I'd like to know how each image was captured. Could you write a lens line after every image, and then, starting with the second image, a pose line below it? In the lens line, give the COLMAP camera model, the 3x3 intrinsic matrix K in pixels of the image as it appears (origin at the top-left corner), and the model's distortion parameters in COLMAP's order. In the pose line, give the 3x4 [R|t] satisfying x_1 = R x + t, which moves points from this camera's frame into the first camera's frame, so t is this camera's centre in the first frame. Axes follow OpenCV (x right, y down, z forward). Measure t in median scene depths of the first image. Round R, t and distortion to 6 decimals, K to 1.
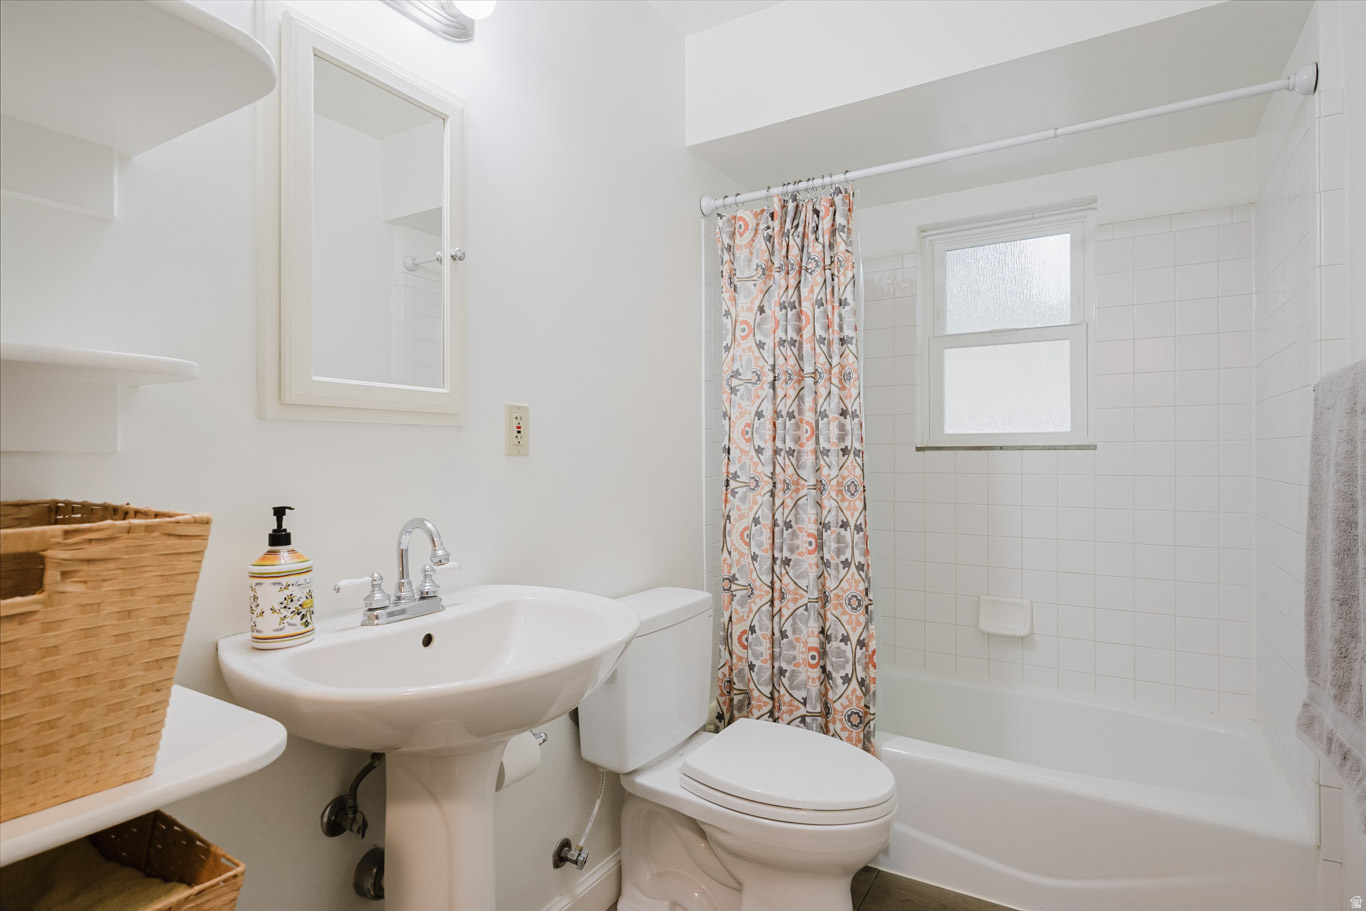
lens RADIAL K [[691.8, 0, 688.8], [0, 691.8, 455.2], [0, 0, 1]] dist [-0.003988, 0.002265]
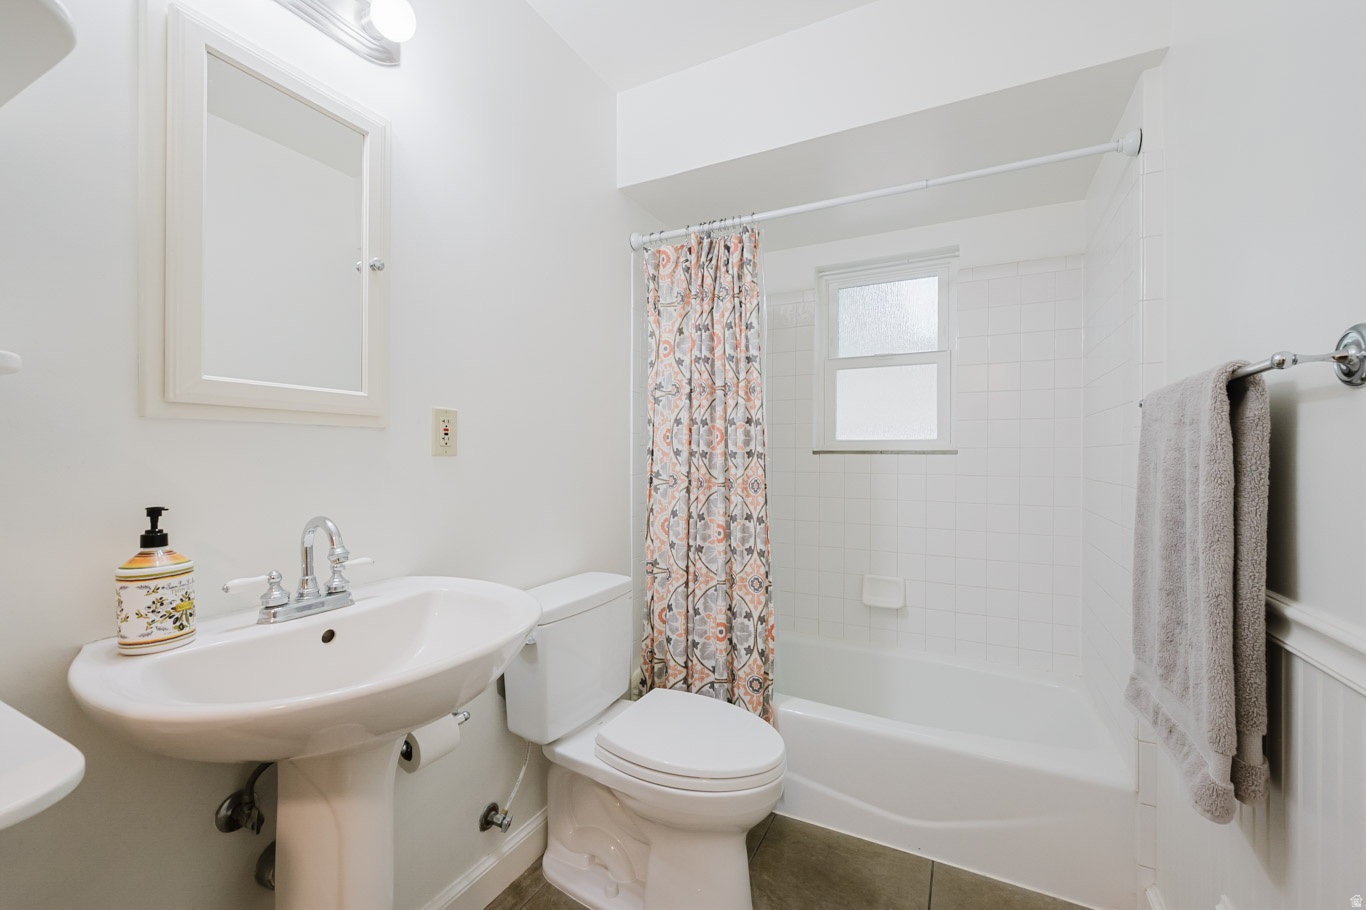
lens RADIAL K [[561.0, 0, 676.9], [0, 561.0, 456.1], [0, 0, 1]] dist [-0.001038, -0.000725]
pose [[0.997462, 0.007716, 0.070784, 0.048616], [-0.007747, 0.999970, 0.000163, -0.001860], [-0.070781, -0.000711, 0.997492, 0.089039]]
